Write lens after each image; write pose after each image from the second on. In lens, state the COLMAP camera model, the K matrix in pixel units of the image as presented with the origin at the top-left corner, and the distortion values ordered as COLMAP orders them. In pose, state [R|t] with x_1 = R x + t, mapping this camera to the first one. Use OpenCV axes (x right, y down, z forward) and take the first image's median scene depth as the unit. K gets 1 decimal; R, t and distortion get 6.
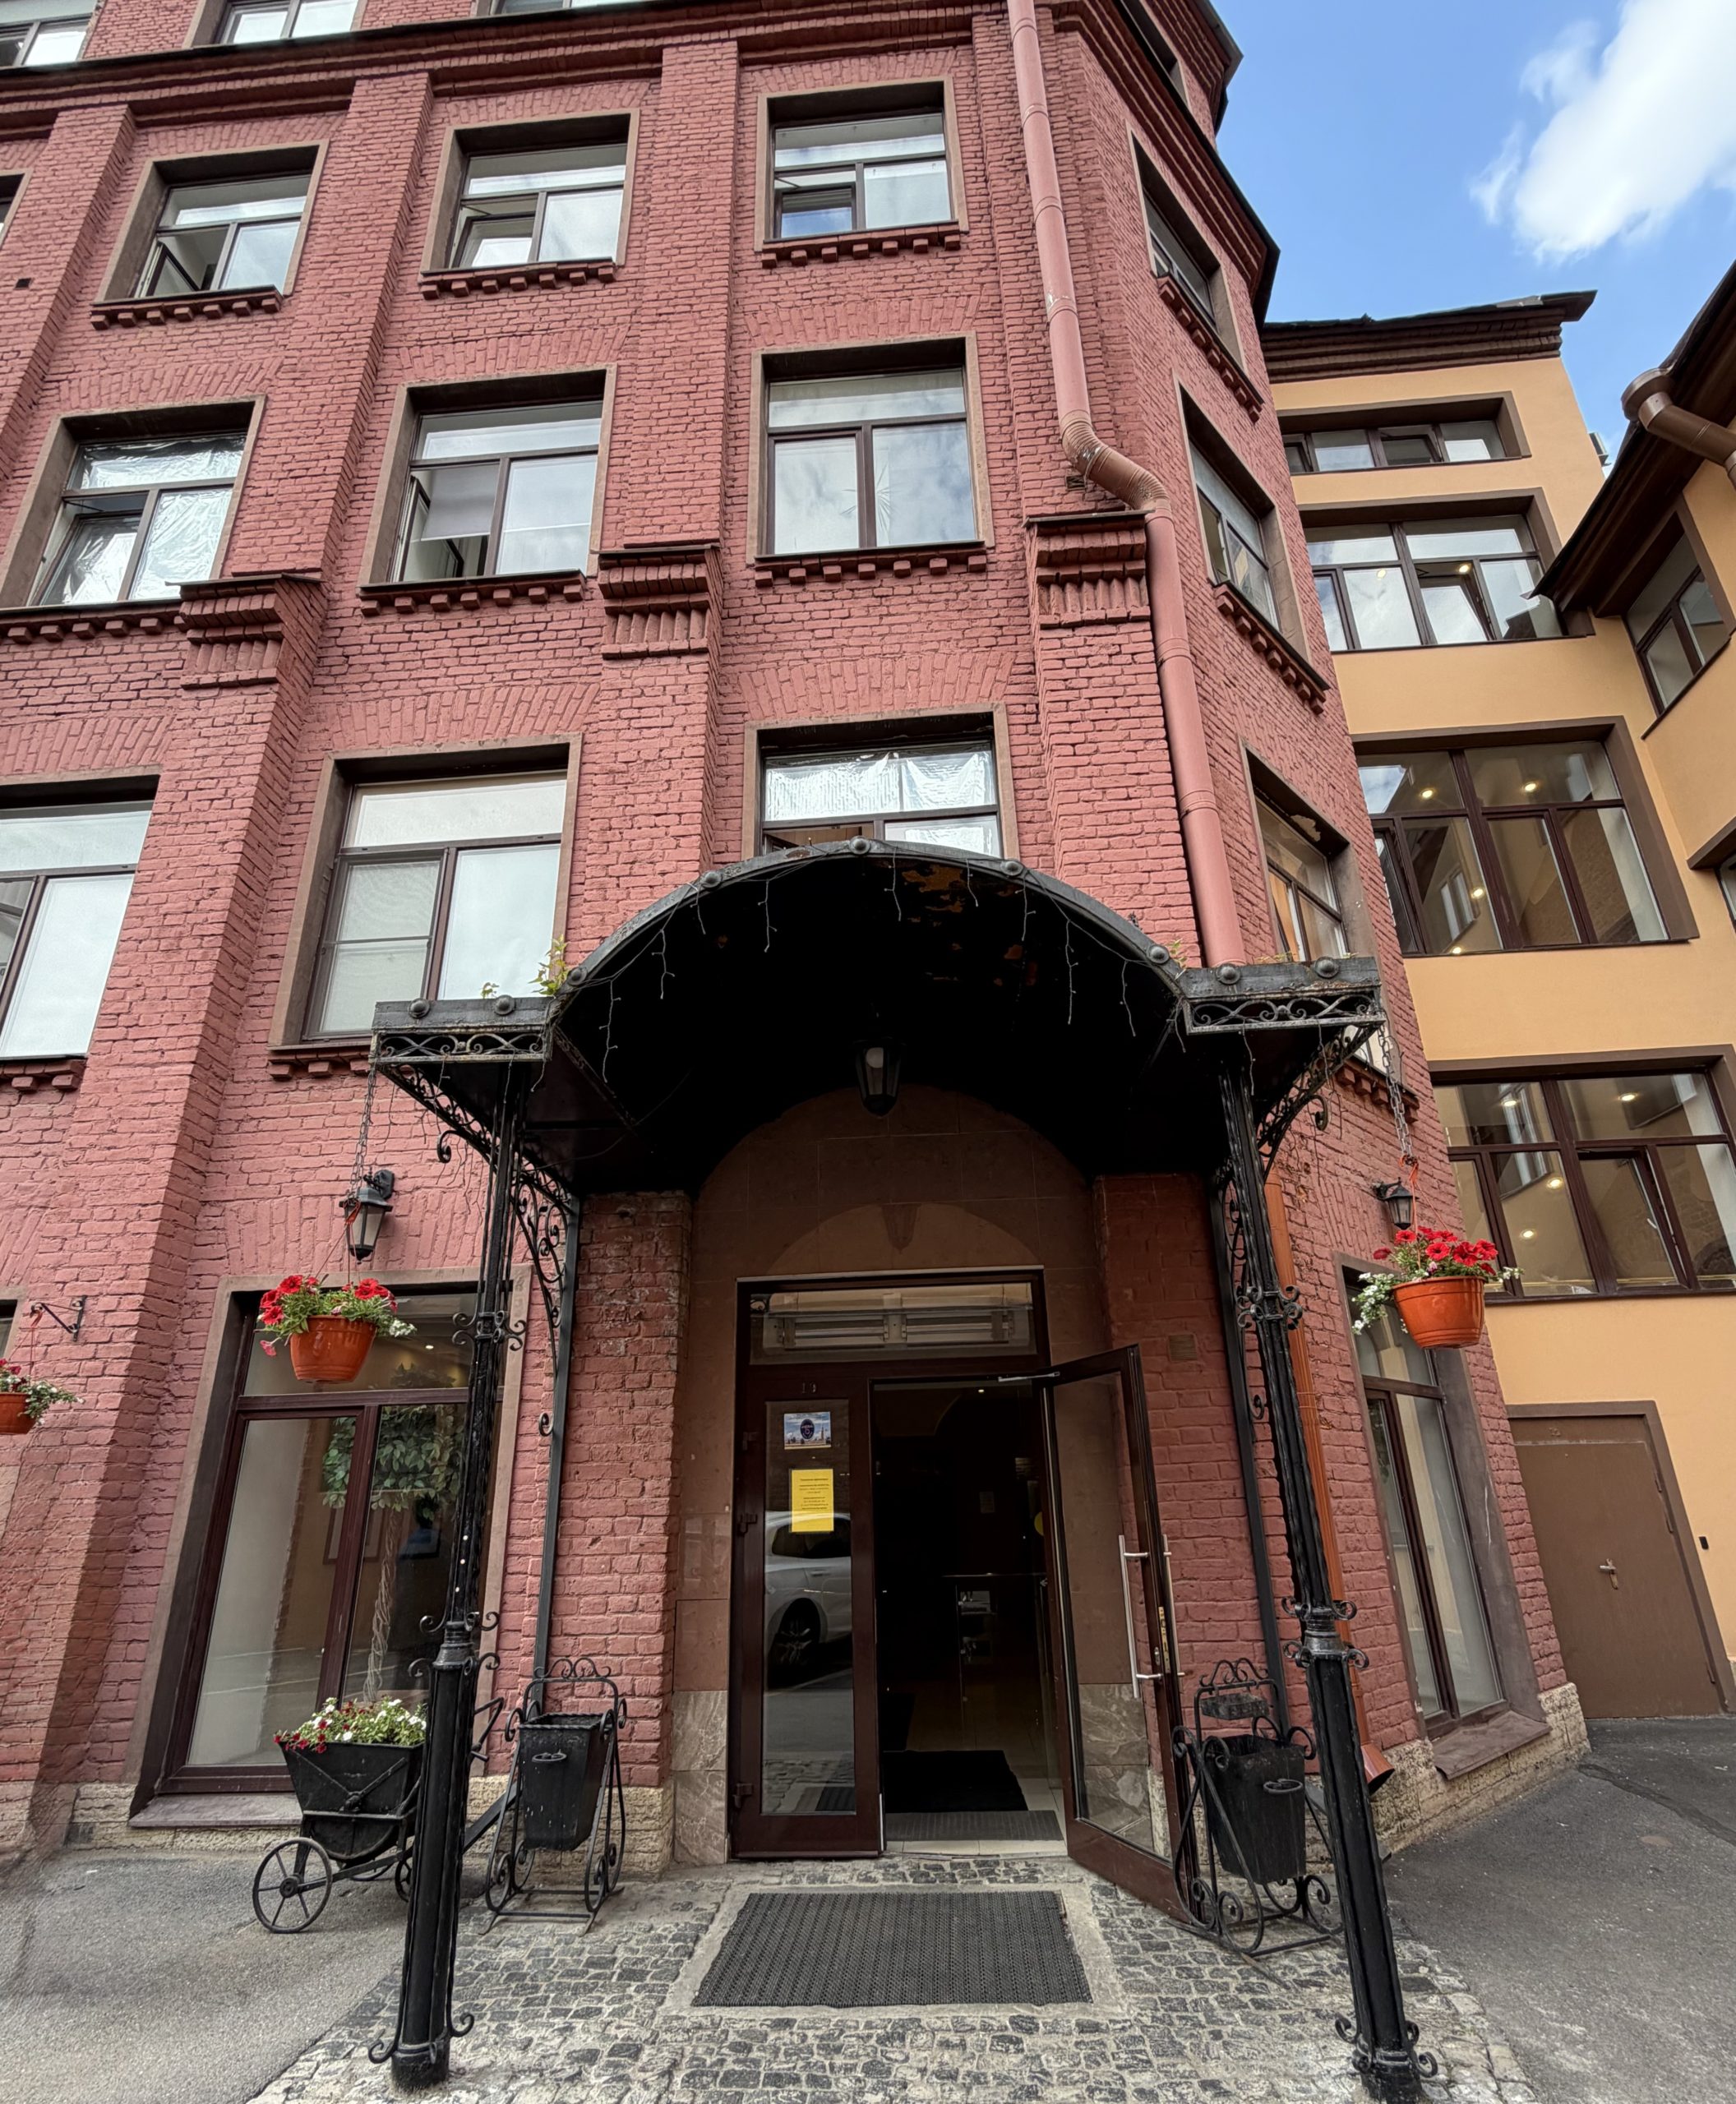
lens RADIAL K [[1006.1, 0, 874.8], [0, 1006.1, 1164.1], [0, 0, 1]] dist [0.000713, -0.001184]
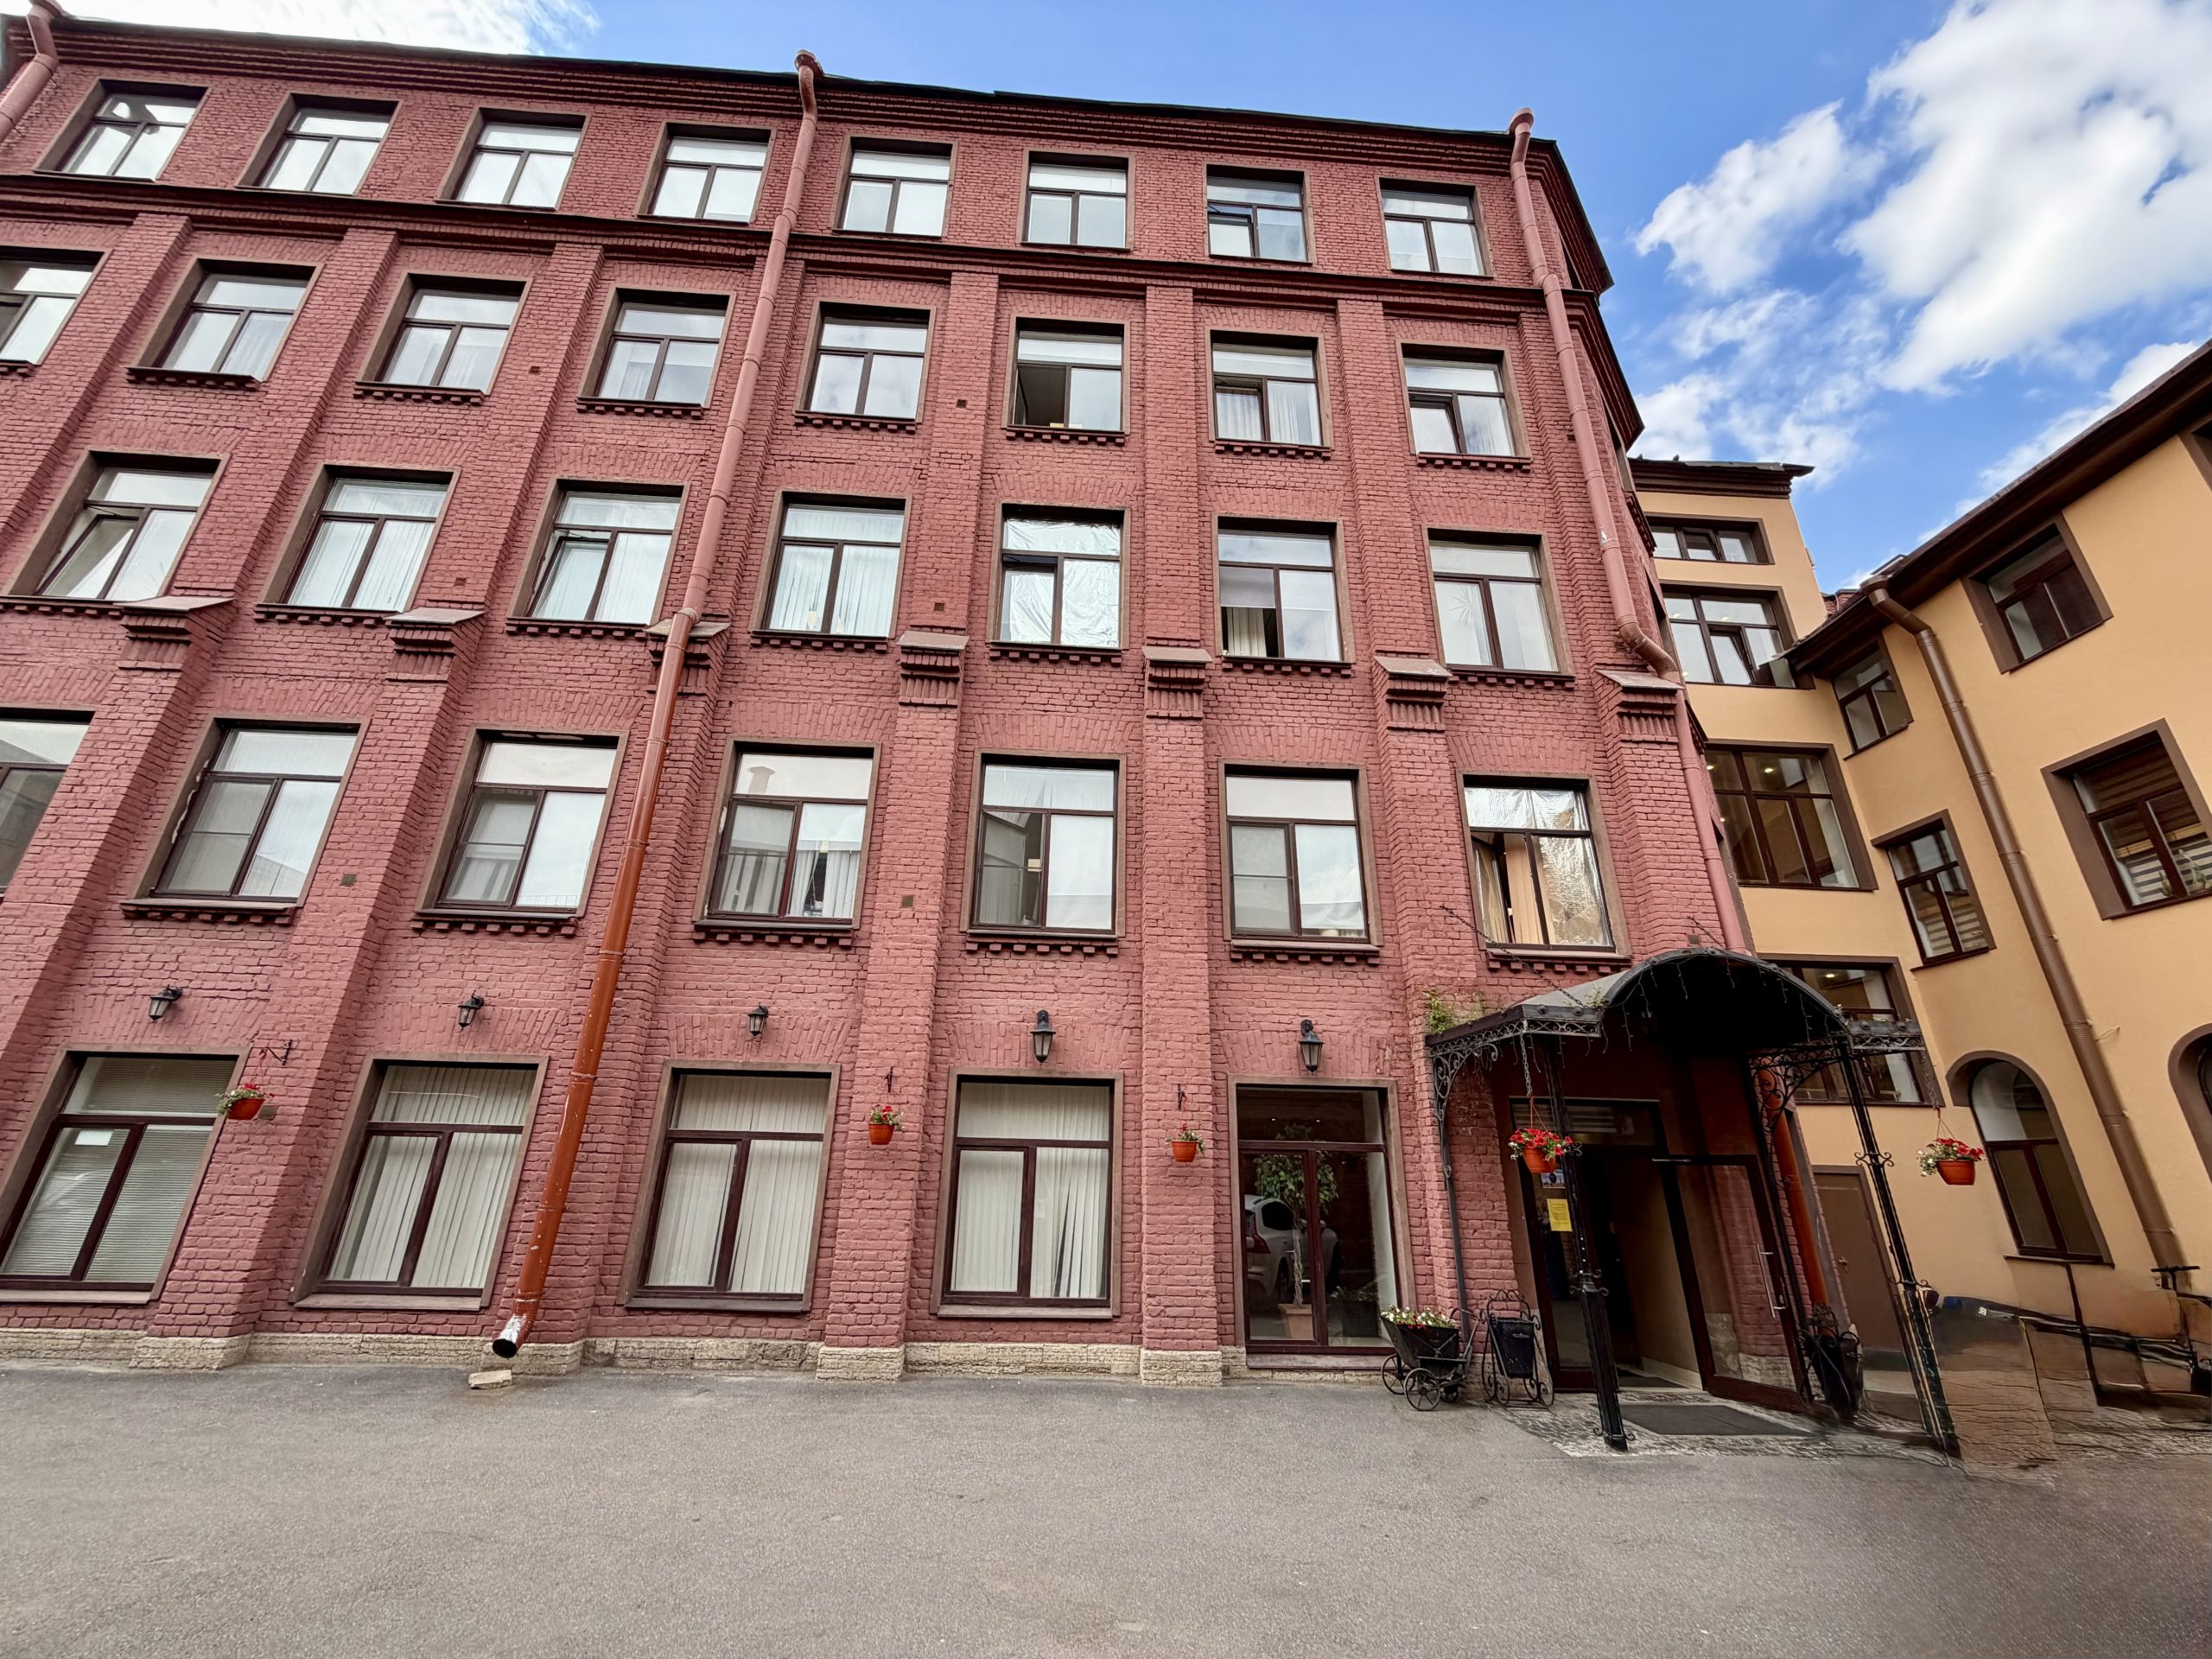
lens RADIAL K [[878.1, 0, 1106.0], [0, 878.1, 829.5], [0, 0, 1]] dist [-0.000143, 0.000374]
pose [[0.991339, 0.090354, 0.095310, -0.856435], [-0.086758, 0.995376, -0.041235, -0.201374], [-0.098595, 0.032609, 0.994593, -0.486858]]
